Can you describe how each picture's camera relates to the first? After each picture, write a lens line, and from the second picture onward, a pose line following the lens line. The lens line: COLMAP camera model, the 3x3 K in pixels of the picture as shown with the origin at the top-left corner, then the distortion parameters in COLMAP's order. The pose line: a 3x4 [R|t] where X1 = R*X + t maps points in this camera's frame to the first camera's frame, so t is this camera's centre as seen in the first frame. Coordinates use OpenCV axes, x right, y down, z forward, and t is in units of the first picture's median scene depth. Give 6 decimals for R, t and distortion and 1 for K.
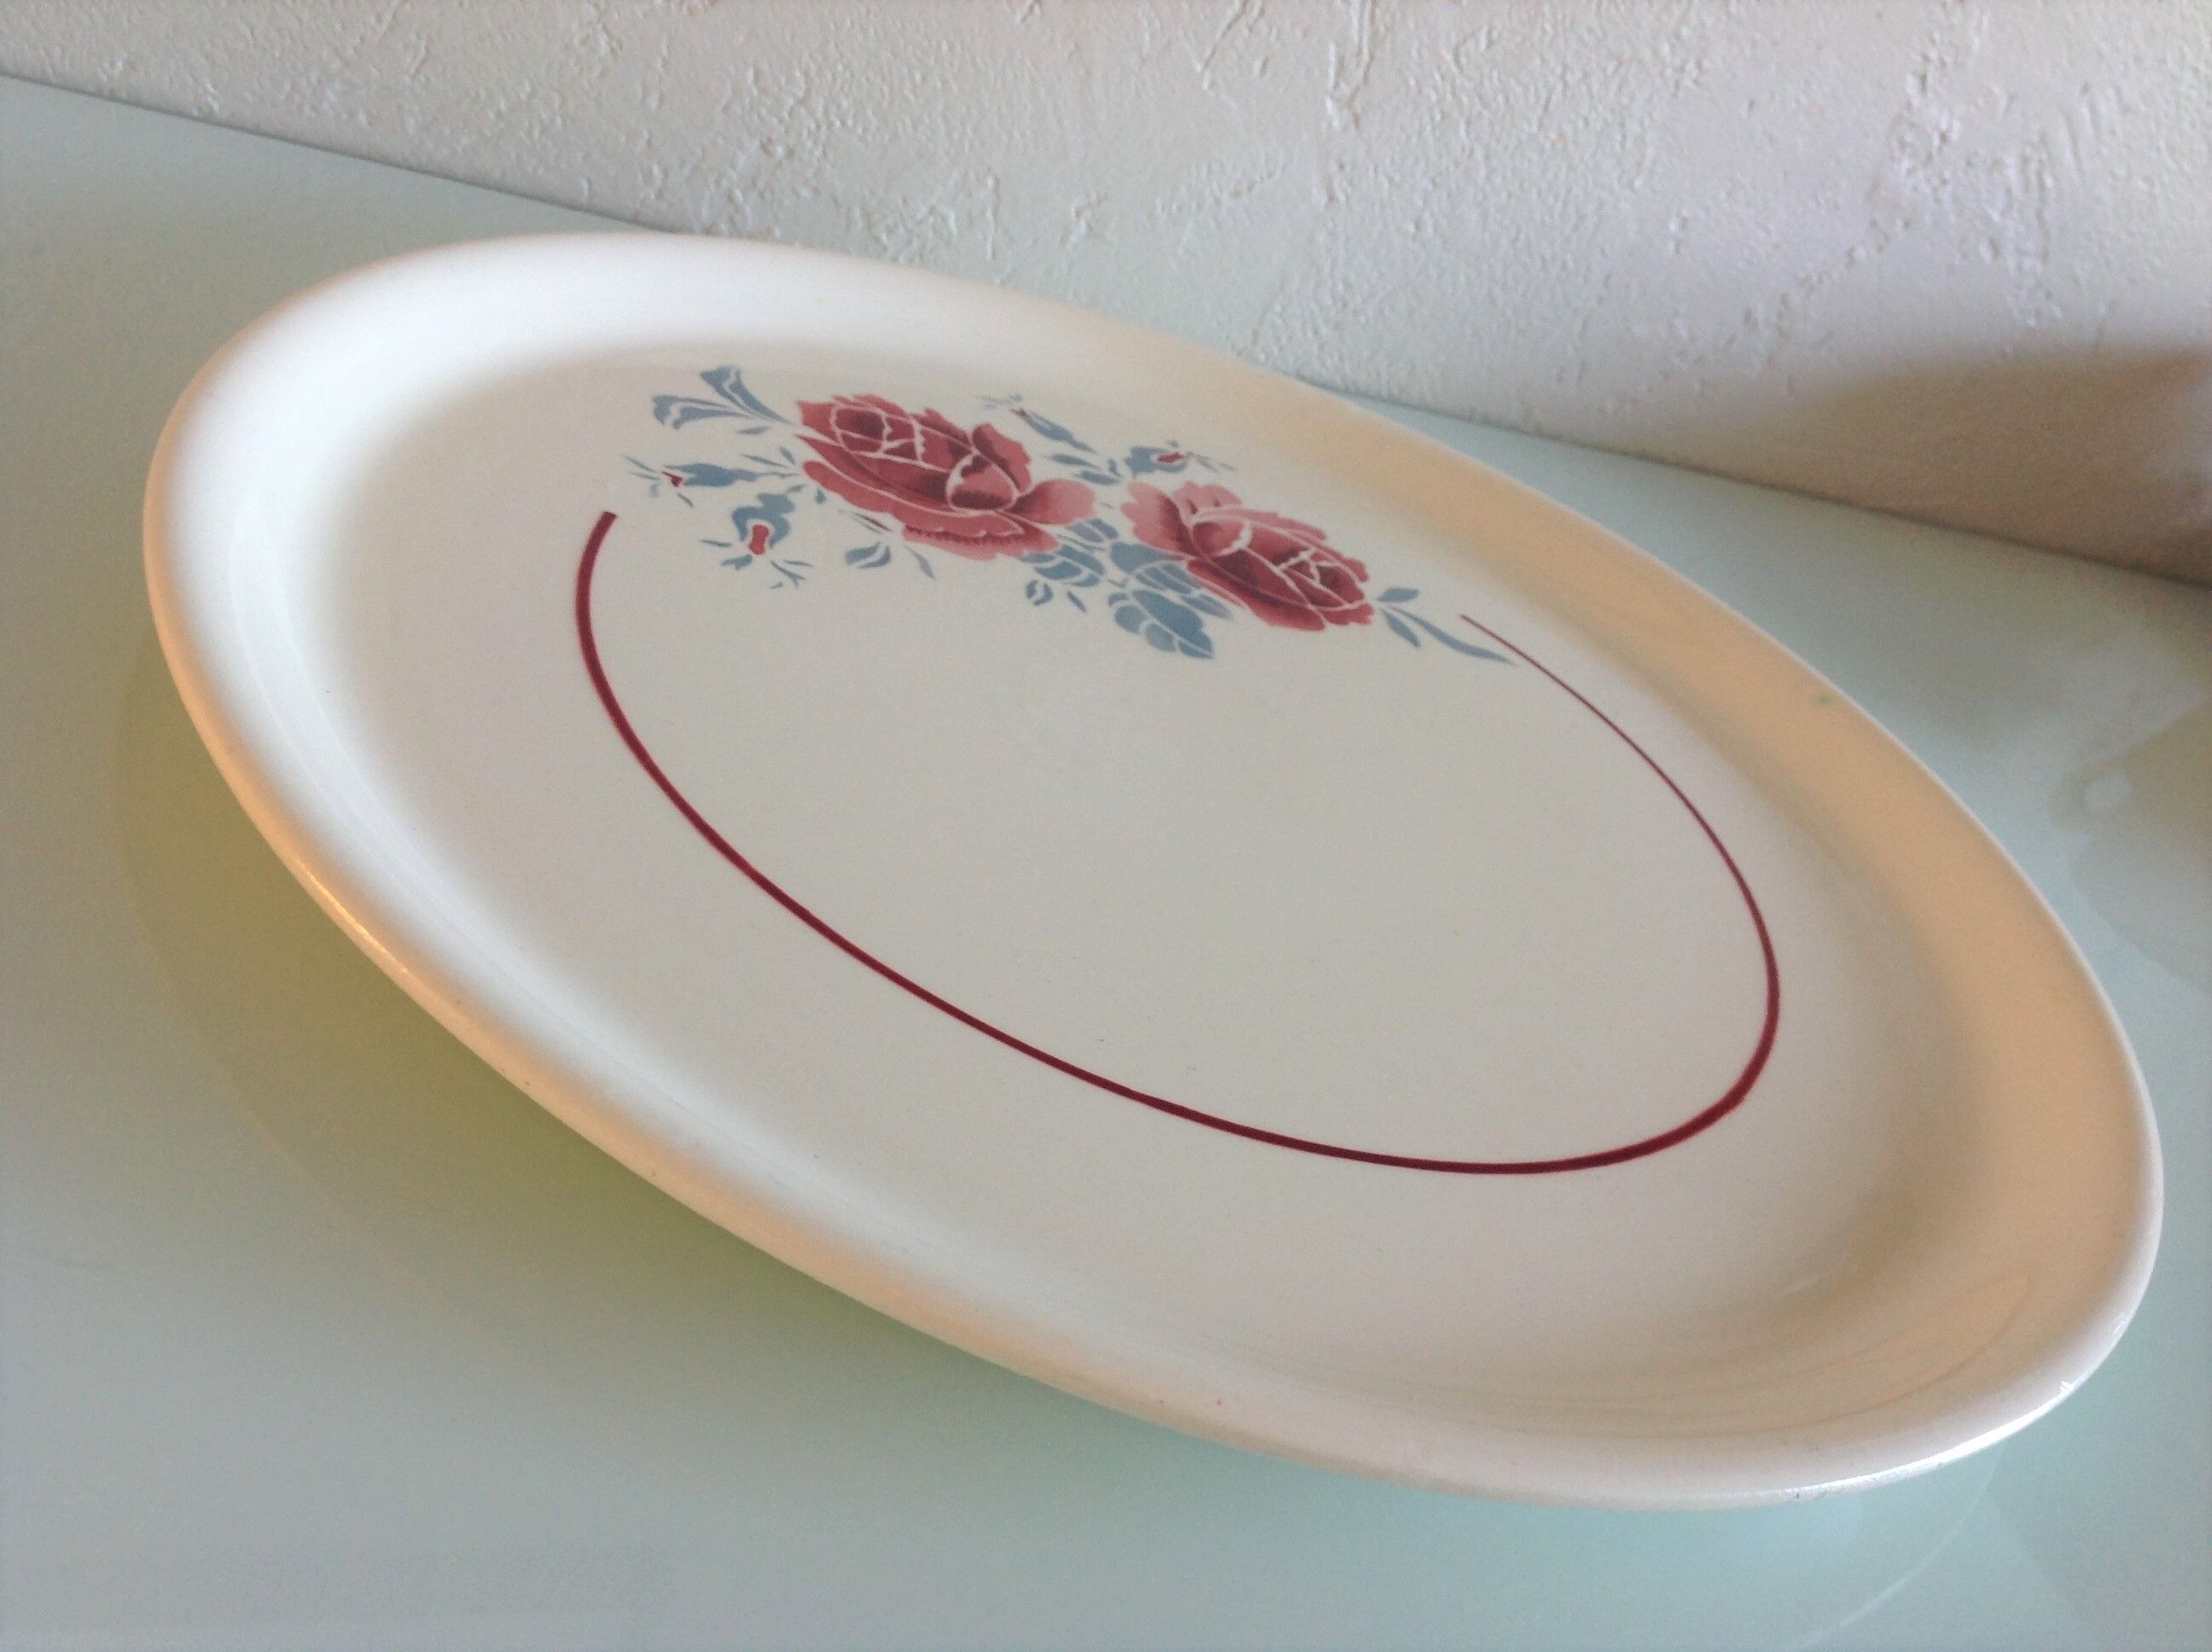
lens RADIAL K [[2215.5, 0, 1121.1], [0, 2215.5, 845.1], [0, 0, 1]] dist [0.079288, 0.000000]
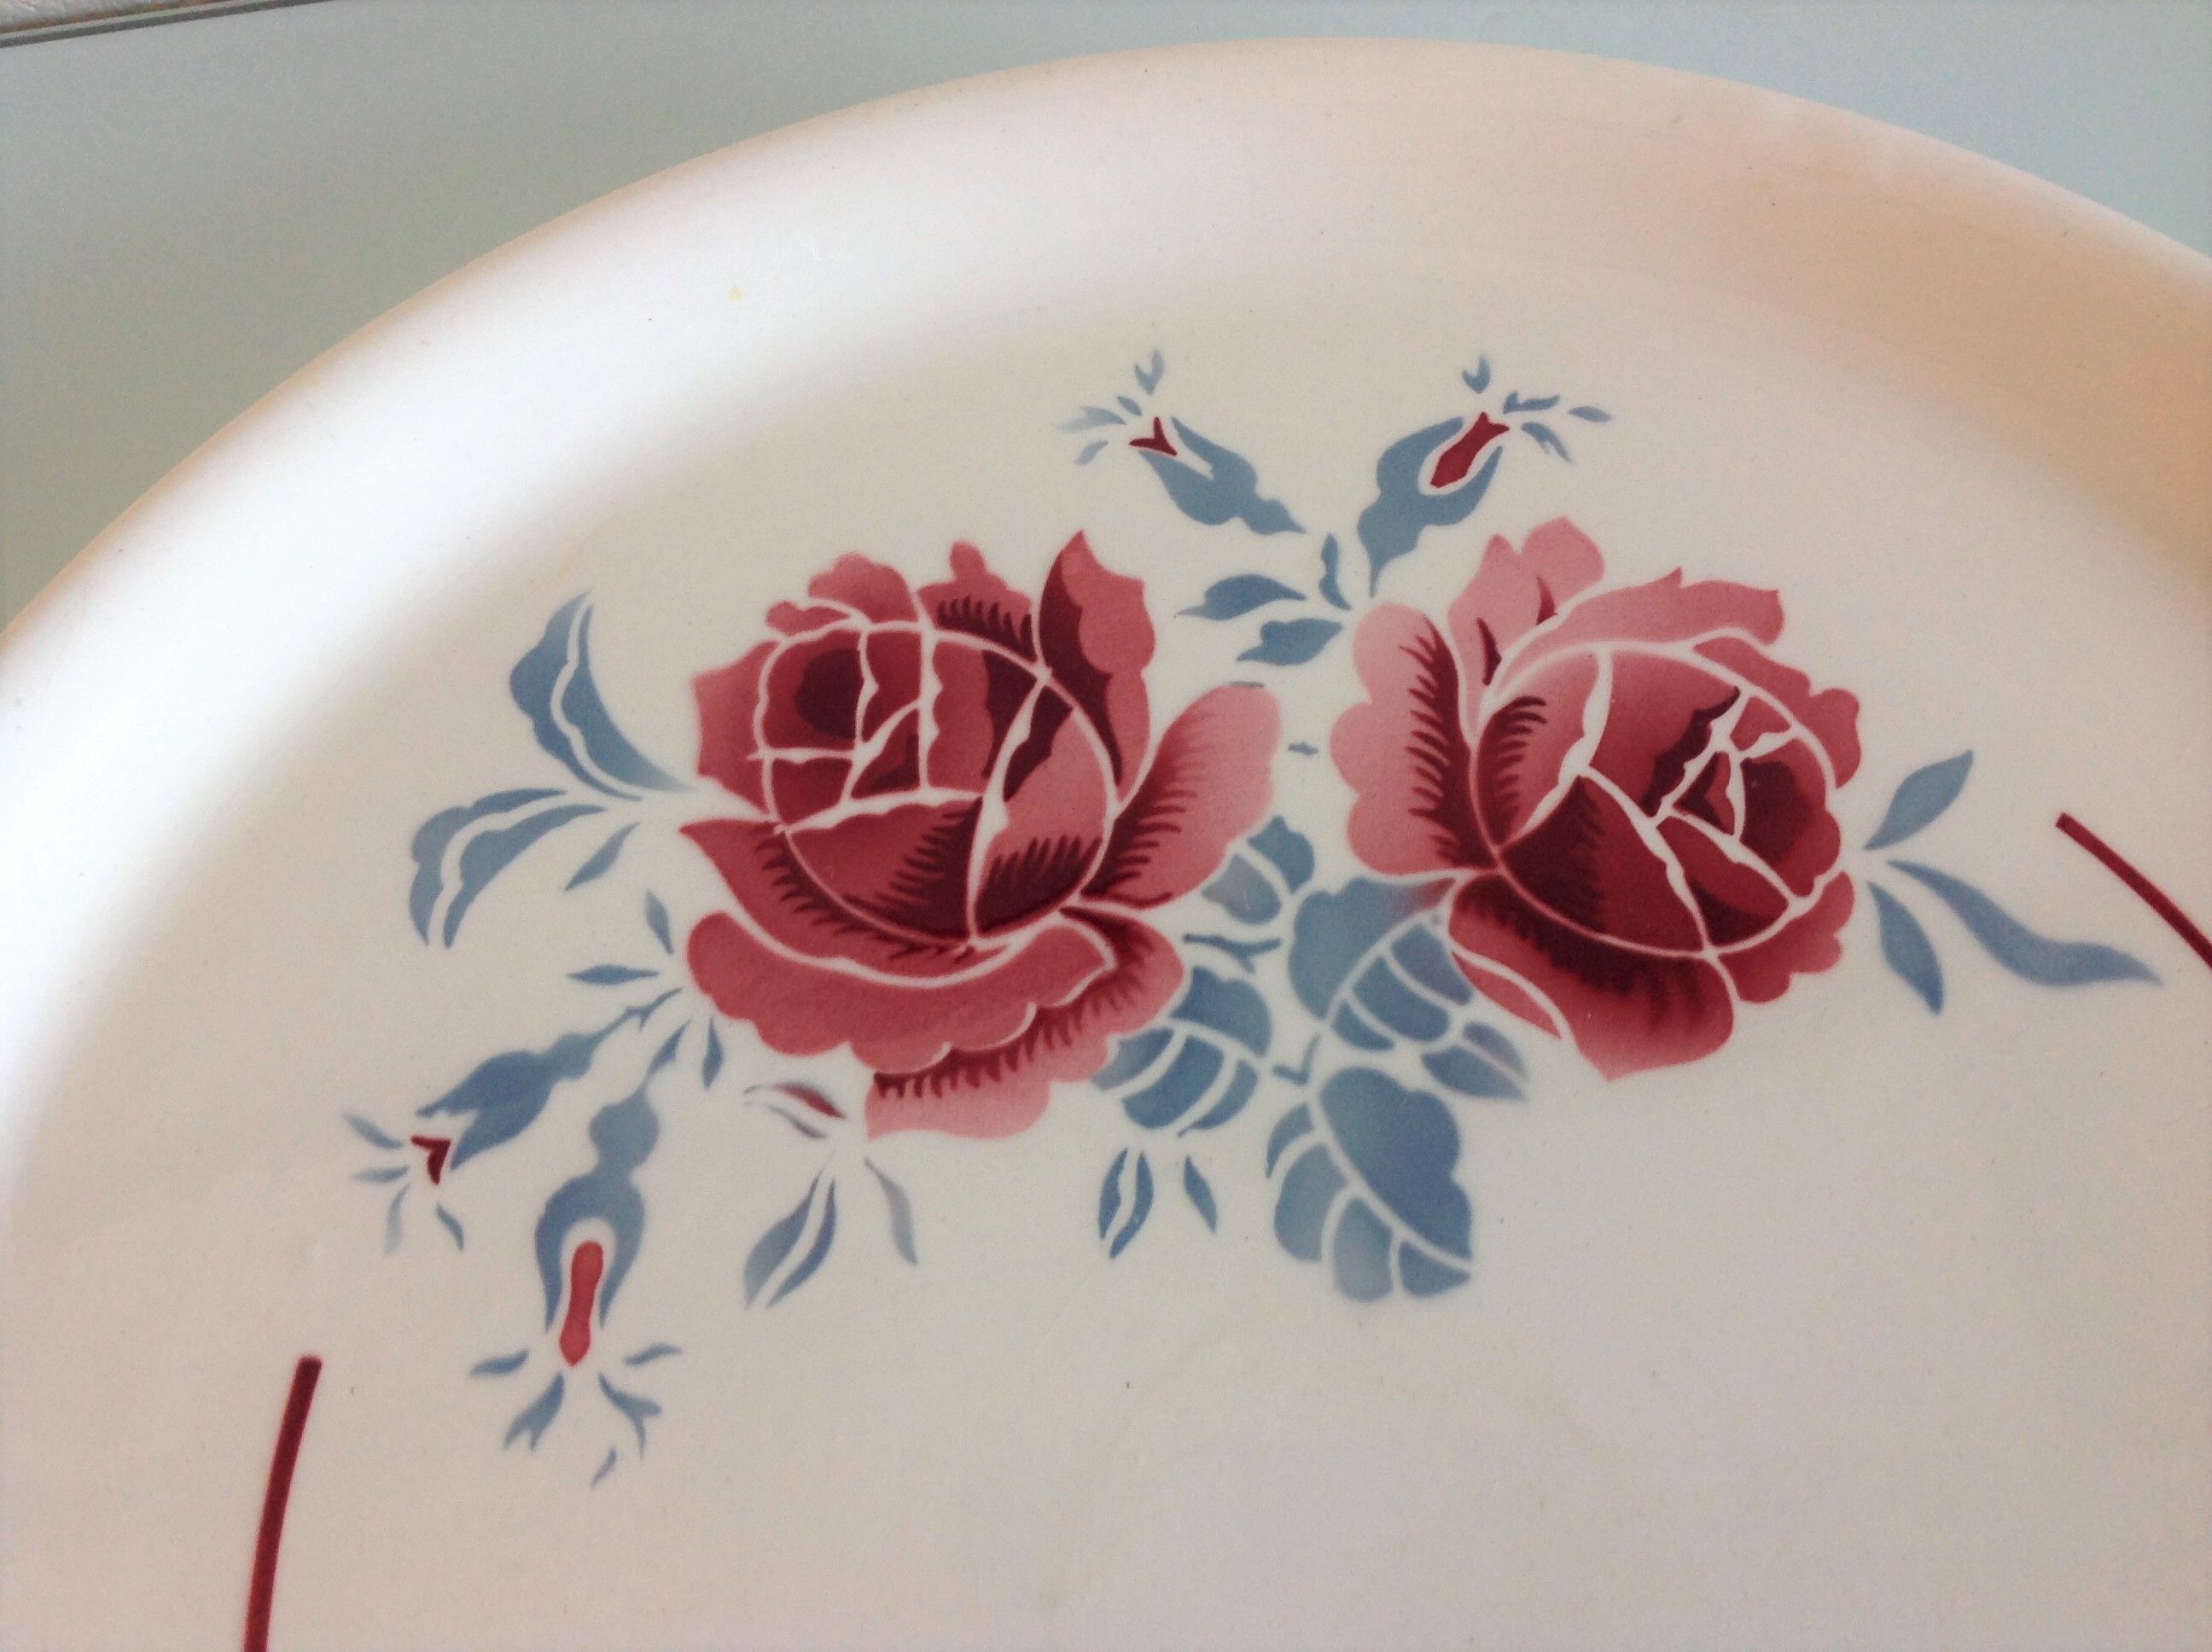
lens RADIAL K [[2215.5, 0, 1110.6], [0, 2215.5, 820.6], [0, 0, 1]] dist [0.079288, 0.000000]
pose [[0.939352, 0.001196, -0.342951, 0.126901], [0.208142, 0.792777, 0.572871, -0.436714], [0.272569, -0.609510, 0.744448, 0.577538]]
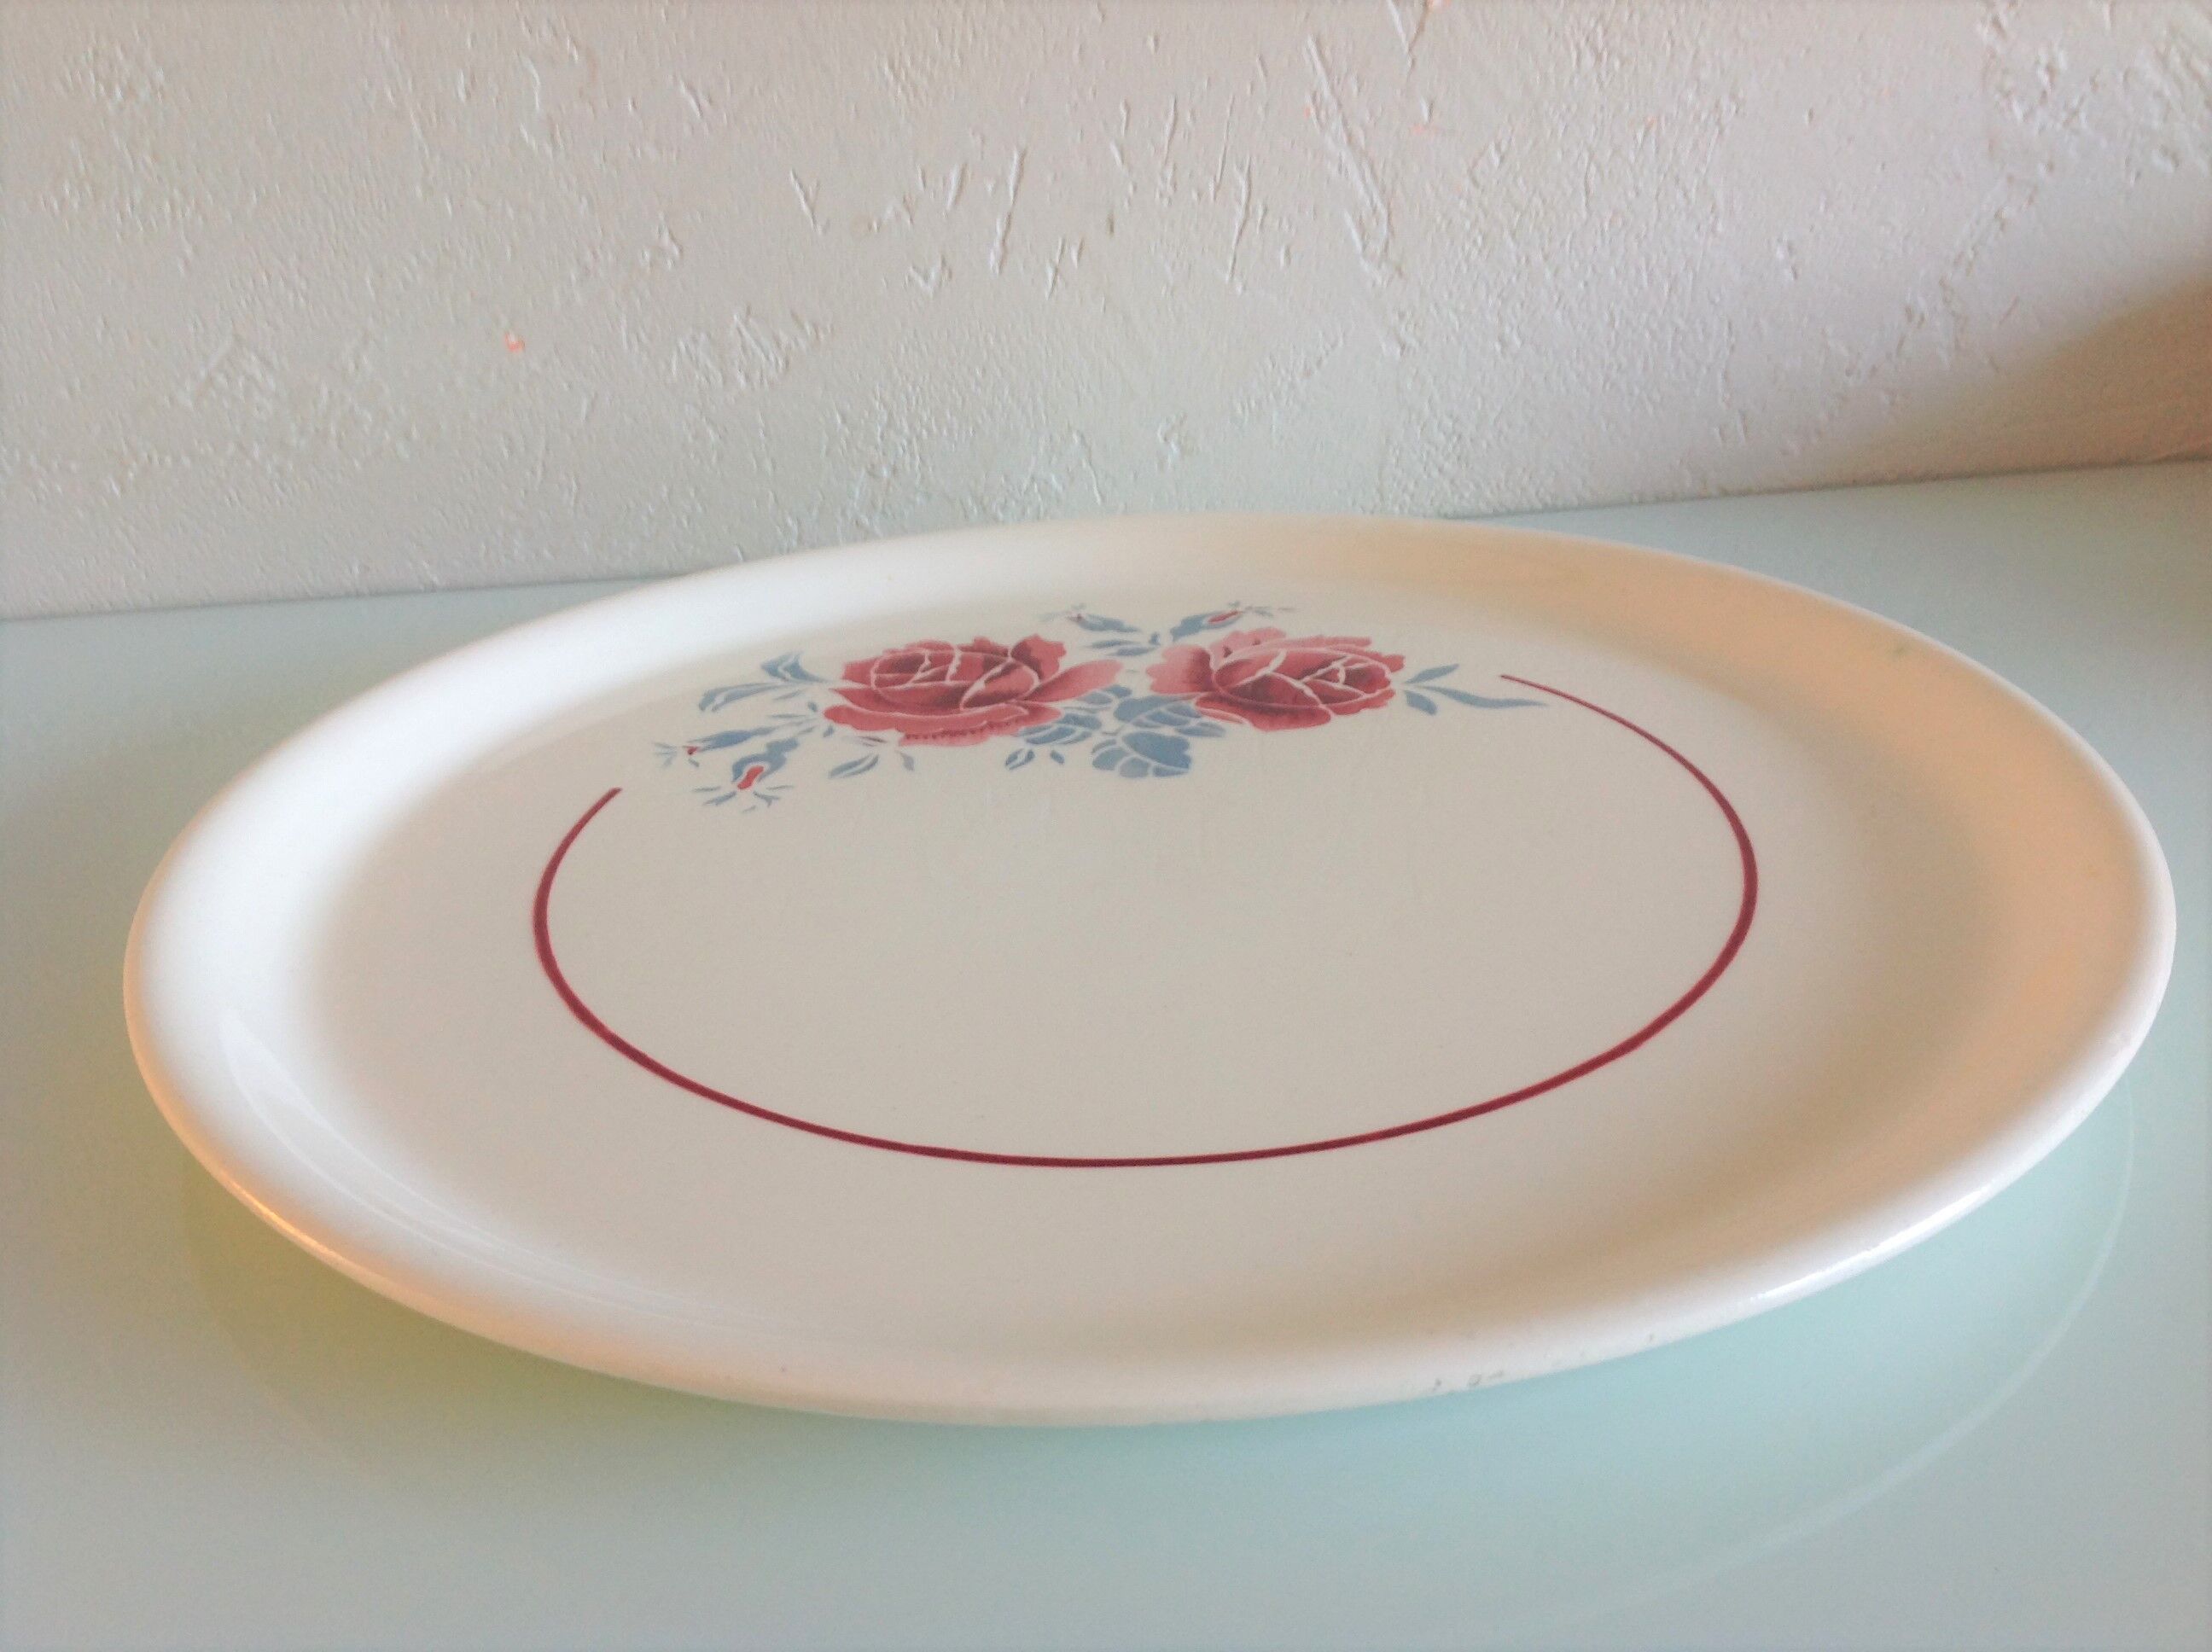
lens RADIAL K [[2215.5, 0, 1098.9], [0, 2215.5, 815.8], [0, 0, 1]] dist [0.079288, 0.000000]
pose [[0.904853, -0.267711, -0.331015, 0.307092], [0.208611, 0.956611, -0.203414, 0.124131], [0.371109, 0.115007, 0.921440, 0.018930]]
